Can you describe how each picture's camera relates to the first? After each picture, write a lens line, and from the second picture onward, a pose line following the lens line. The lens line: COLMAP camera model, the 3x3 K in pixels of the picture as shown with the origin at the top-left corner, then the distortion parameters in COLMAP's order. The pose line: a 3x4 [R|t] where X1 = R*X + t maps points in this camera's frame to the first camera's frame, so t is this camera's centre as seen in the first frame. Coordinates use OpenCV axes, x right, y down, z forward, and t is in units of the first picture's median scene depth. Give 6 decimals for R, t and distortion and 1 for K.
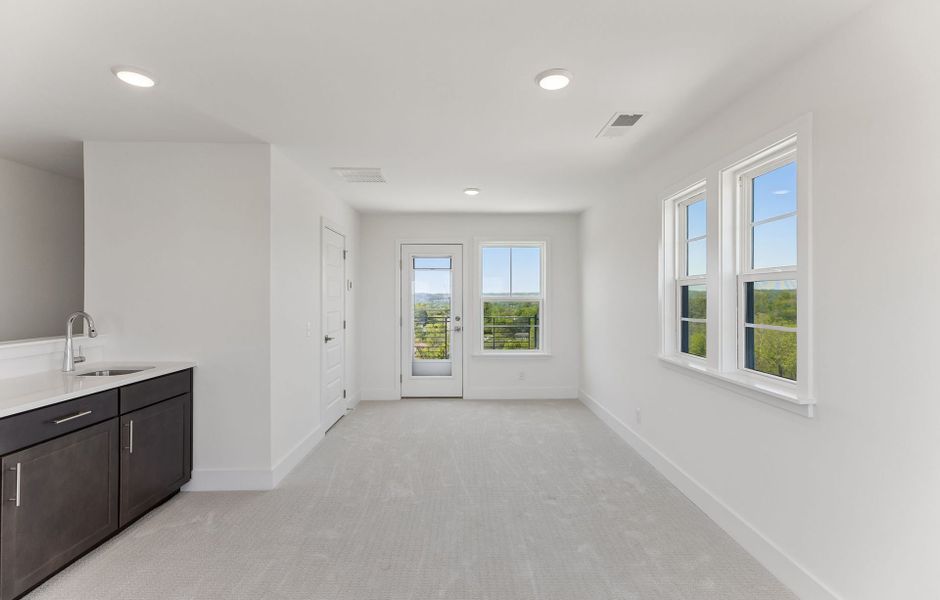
lens RADIAL K [[506.2, 0, 468.5], [0, 506.2, 296.4], [0, 0, 1]] dist [0.000052, 0.000179]
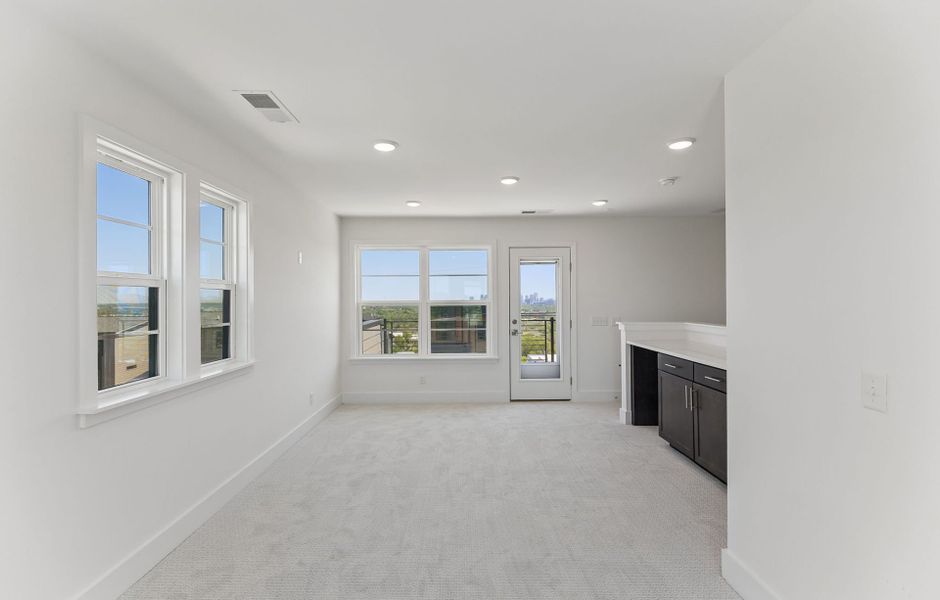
lens RADIAL K [[506.2, 0, 468.5], [0, 506.2, 296.4], [0, 0, 1]] dist [0.000052, 0.000179]
pose [[-0.999966, 0.008195, 0.000299, -0.049326], [0.008193, 0.999934, -0.008037, 0.002271], [-0.000365, -0.008034, -0.999968, 1.998887]]
